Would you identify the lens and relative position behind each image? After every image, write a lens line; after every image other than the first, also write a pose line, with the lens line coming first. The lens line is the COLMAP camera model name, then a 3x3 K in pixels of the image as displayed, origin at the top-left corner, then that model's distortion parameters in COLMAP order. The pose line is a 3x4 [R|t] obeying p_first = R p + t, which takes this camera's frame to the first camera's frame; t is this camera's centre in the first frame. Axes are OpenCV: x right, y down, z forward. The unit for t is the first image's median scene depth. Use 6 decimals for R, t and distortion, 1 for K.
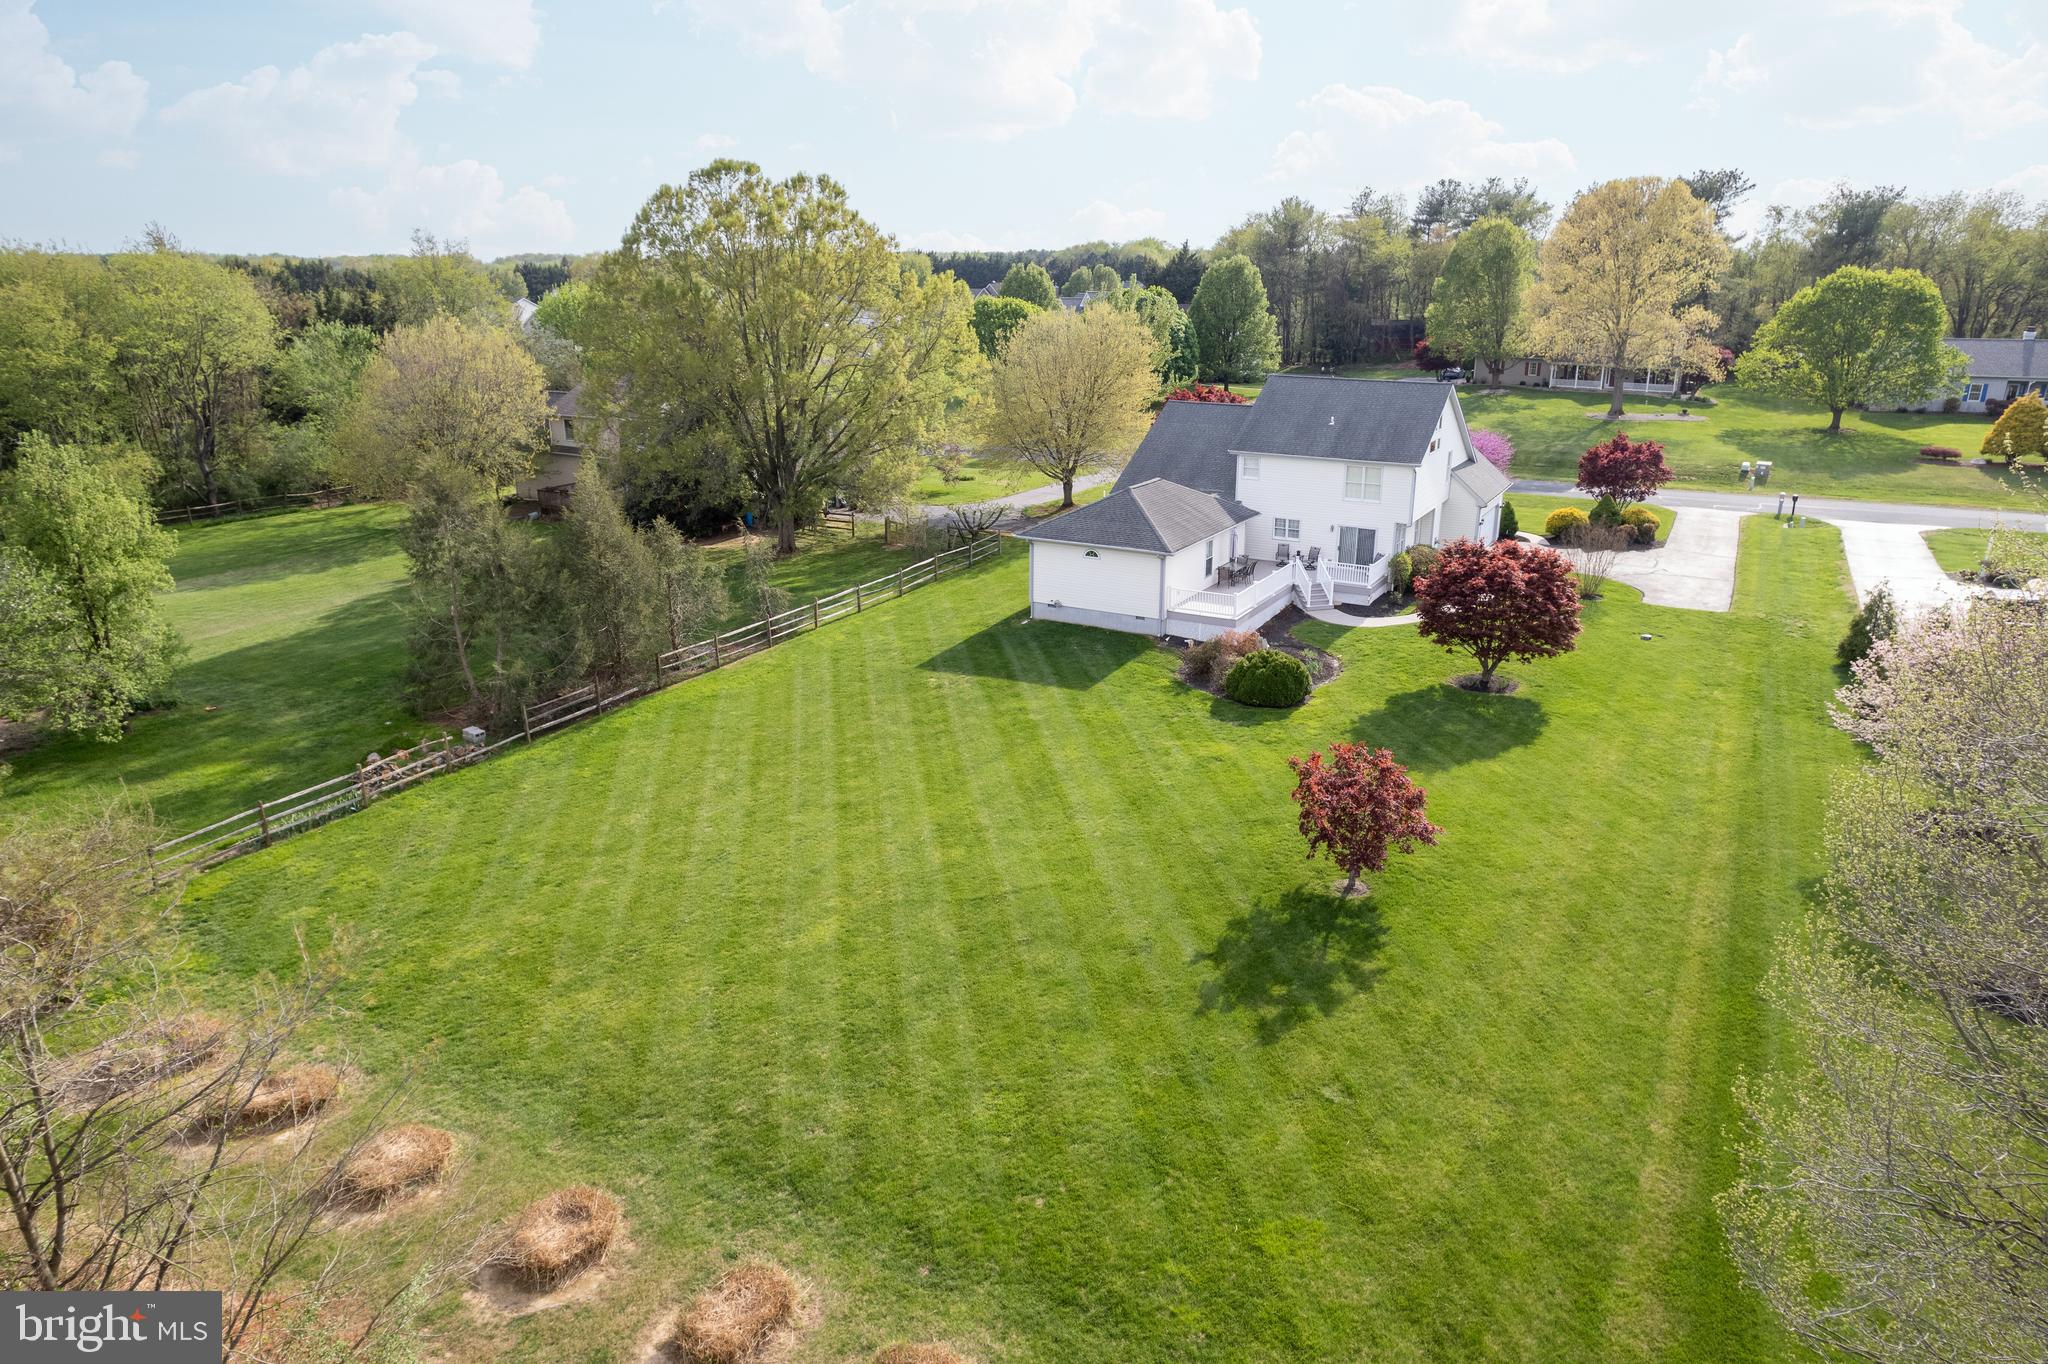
lens RADIAL K [[1316.1, 0, 1021.6], [0, 1316.1, 682.0], [0, 0, 1]] dist [-0.063471, 0.064502]
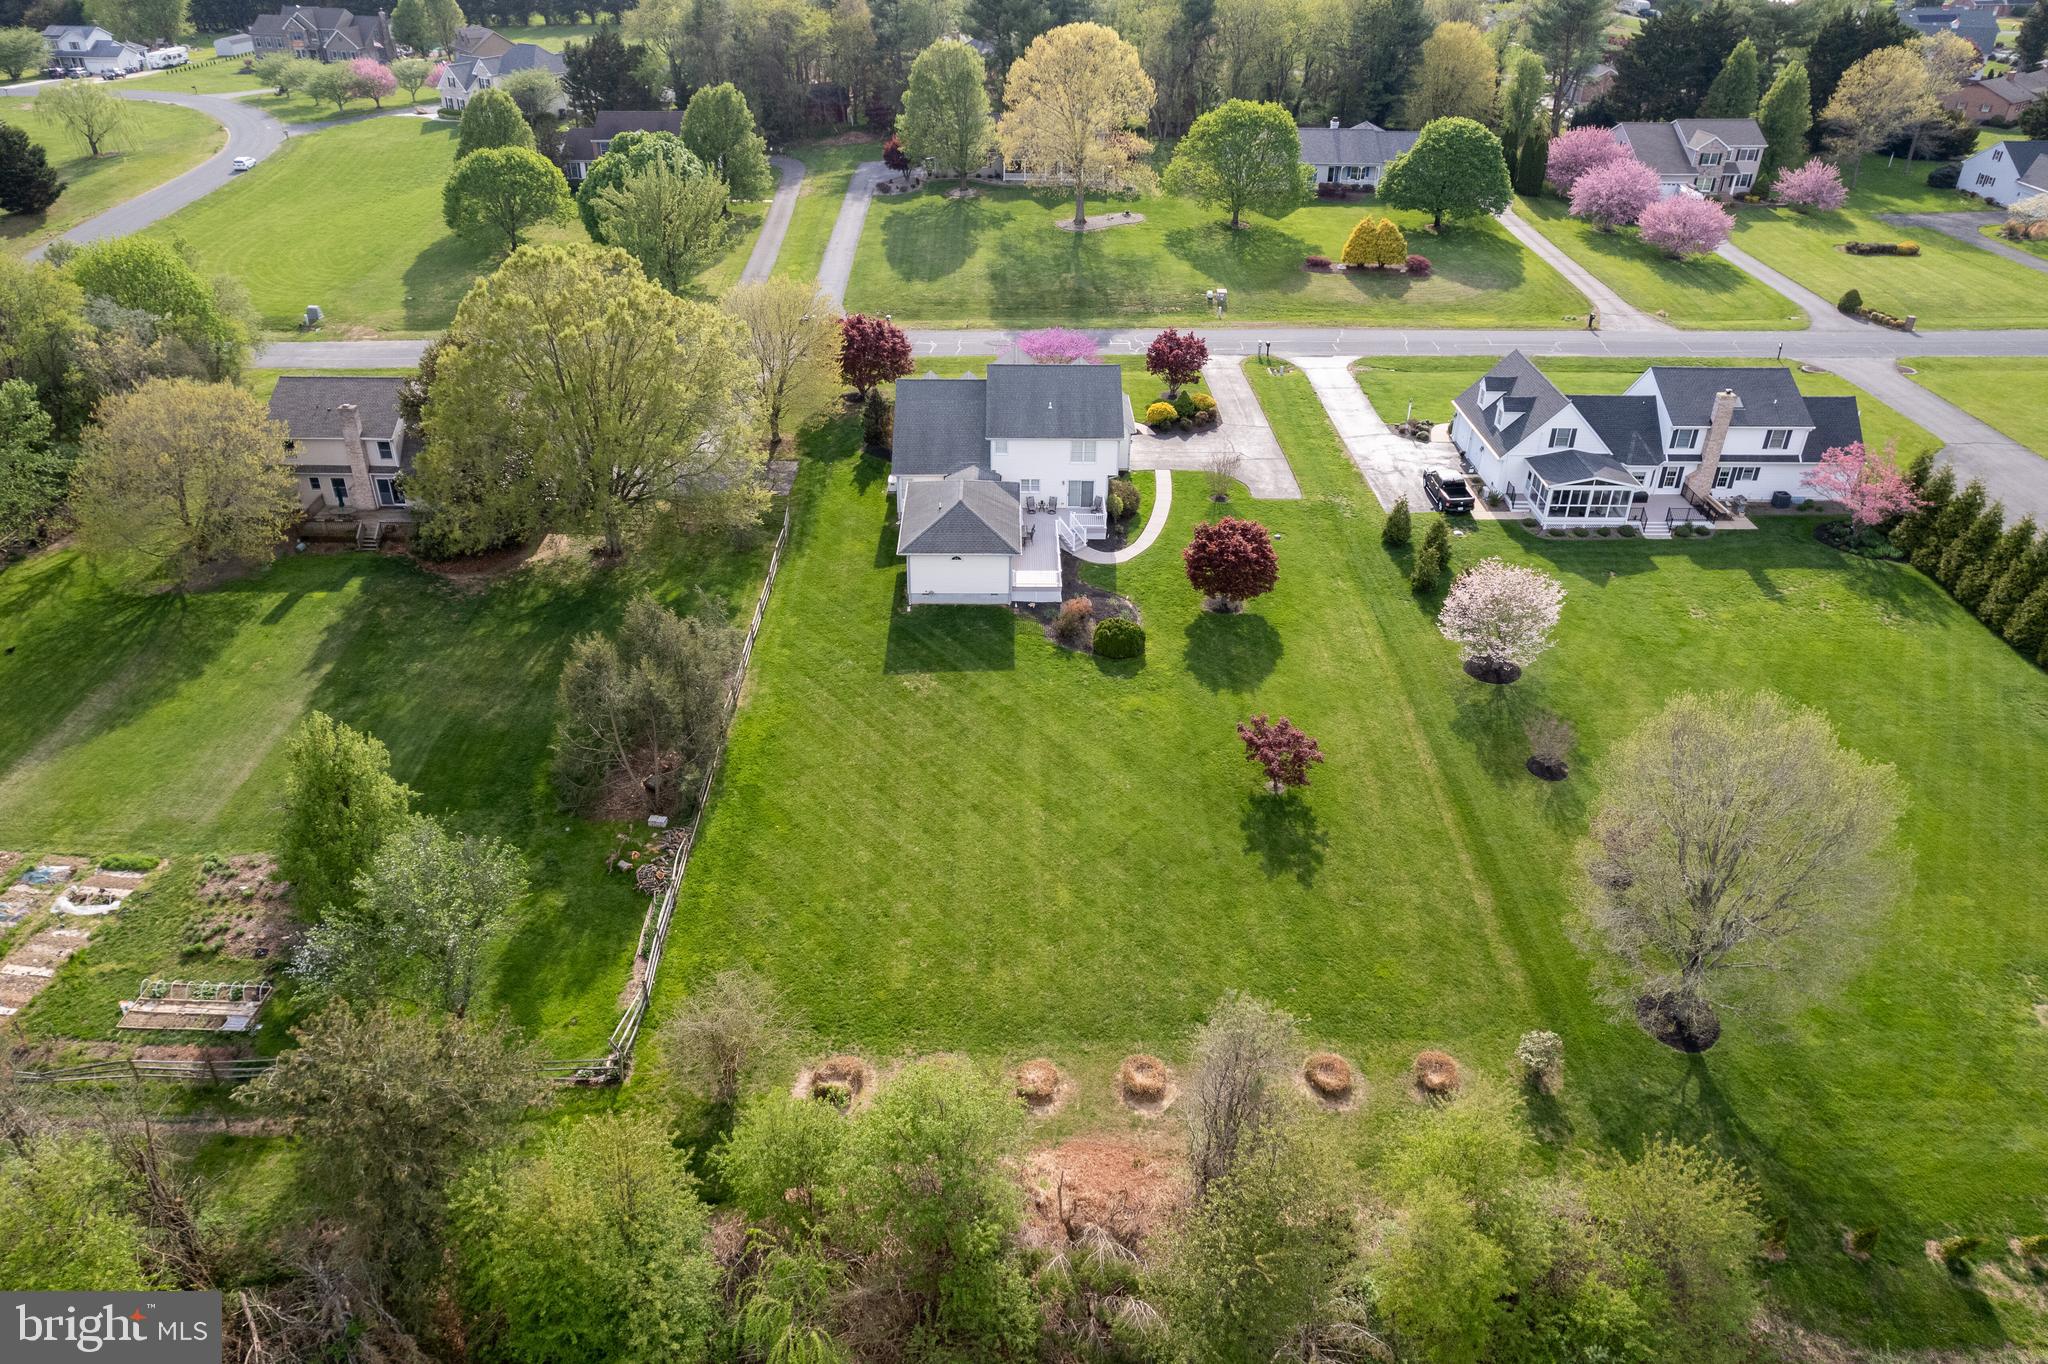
lens RADIAL K [[1390.4, 0, 1003.2], [0, 1390.4, 659.7], [0, 0, 1]] dist [-0.045937, 0.030188]
pose [[0.871593, -0.251992, 0.420505, -0.541392], [0.146437, 0.952440, 0.267234, -0.371610], [-0.467847, -0.171342, 0.867042, -0.338834]]
